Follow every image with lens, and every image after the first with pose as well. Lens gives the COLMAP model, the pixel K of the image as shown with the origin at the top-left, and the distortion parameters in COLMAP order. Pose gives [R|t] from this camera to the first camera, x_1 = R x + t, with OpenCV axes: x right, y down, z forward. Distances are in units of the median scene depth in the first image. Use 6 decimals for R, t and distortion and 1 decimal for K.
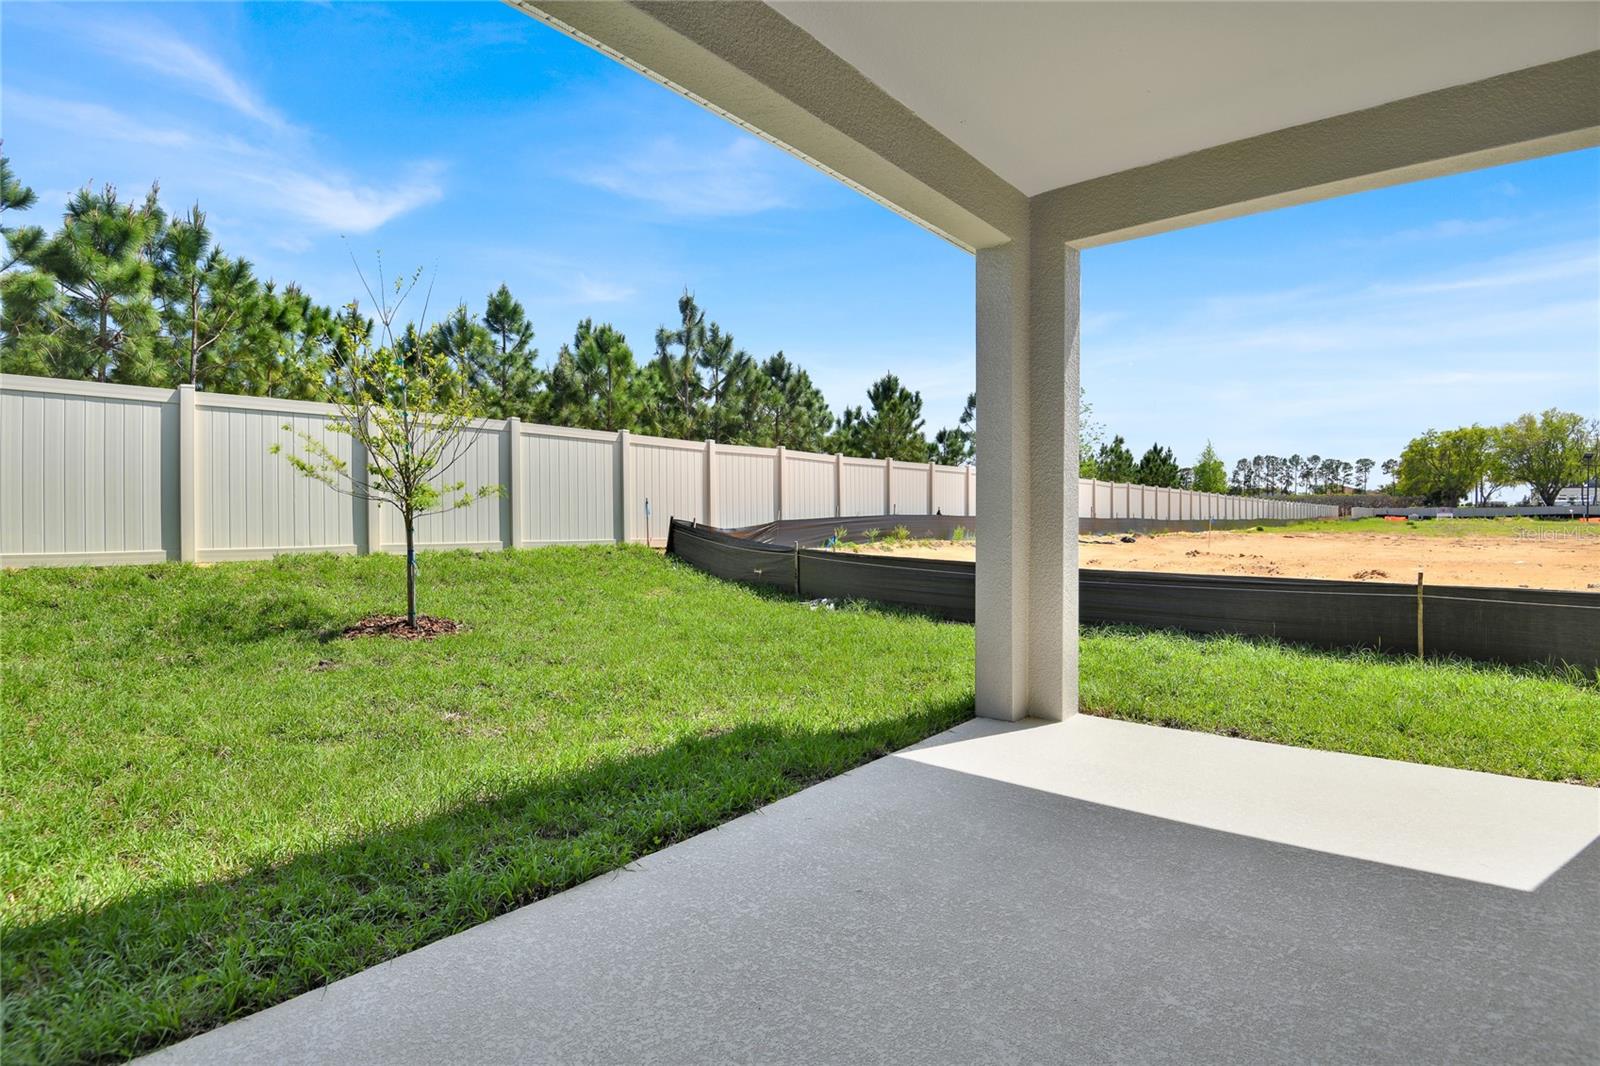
lens RADIAL K [[780.3, 0, 795.7], [0, 780.3, 526.2], [0, 0, 1]] dist [-0.005765, -0.001380]
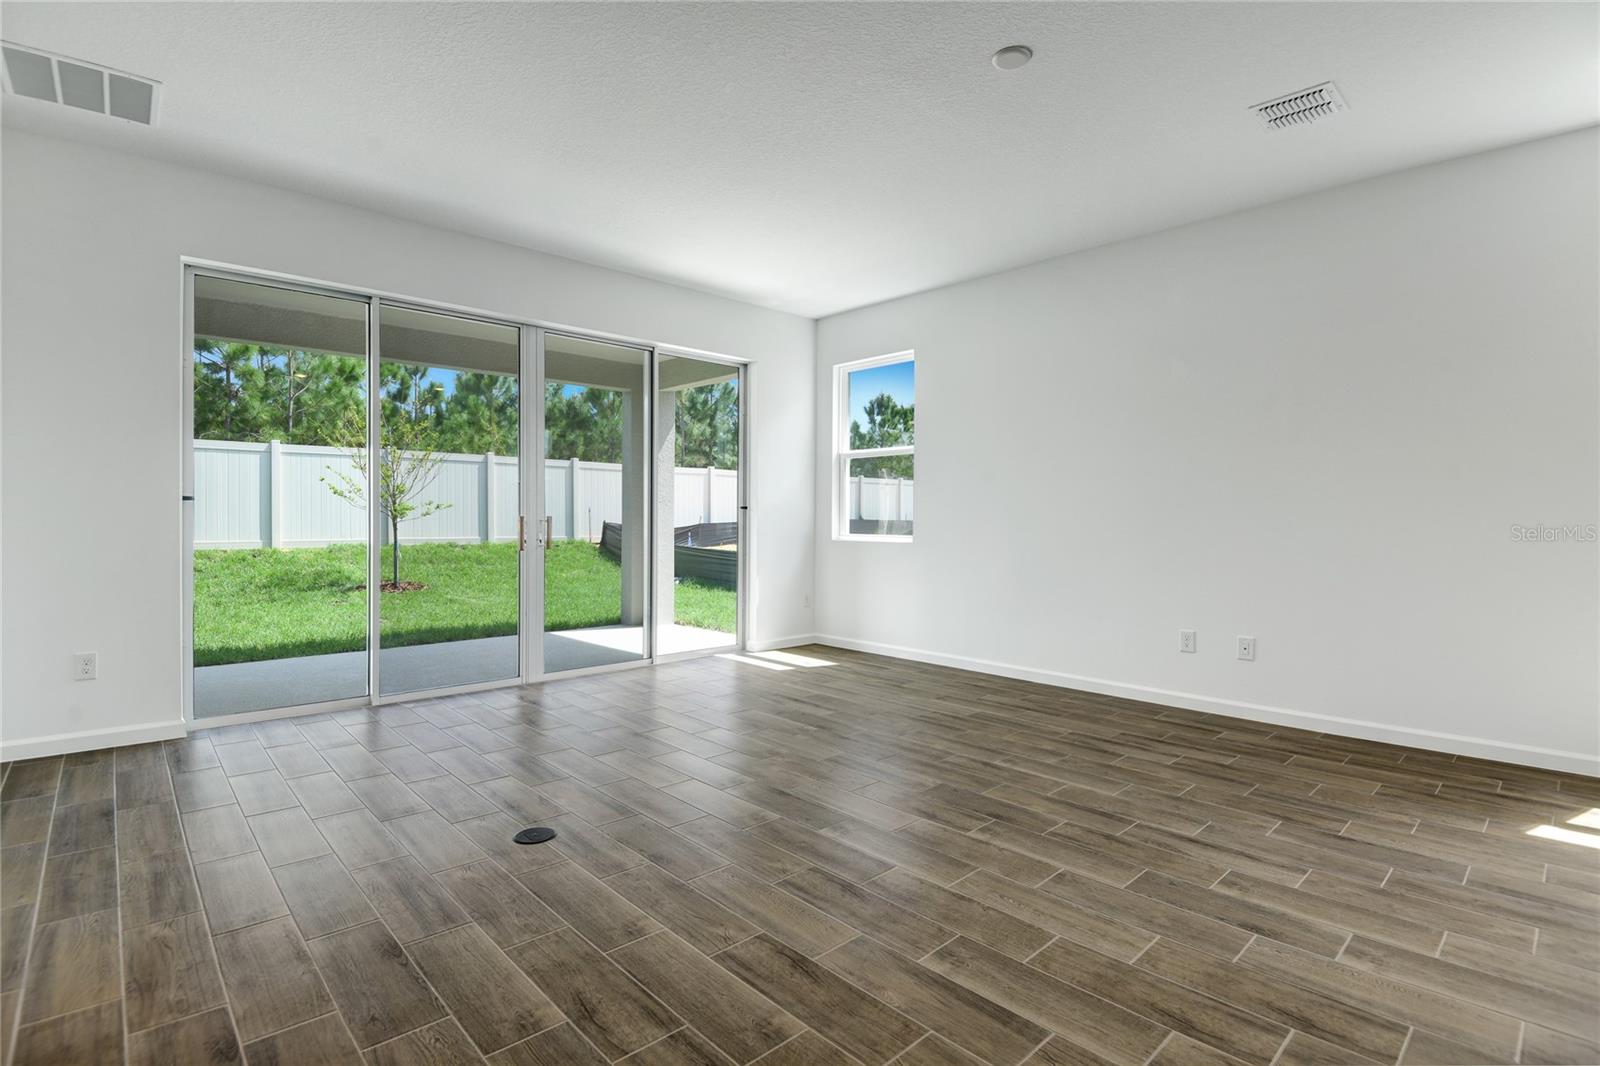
lens RADIAL K [[771.5, 0, 799.4], [0, 771.5, 530.3], [0, 0, 1]] dist [0.000946, 0.000351]
pose [[0.995573, 0.008261, -0.093632, 0.442852], [-0.007826, 0.999957, 0.005005, -0.007116], [0.093669, -0.004250, 0.995594, -0.486174]]
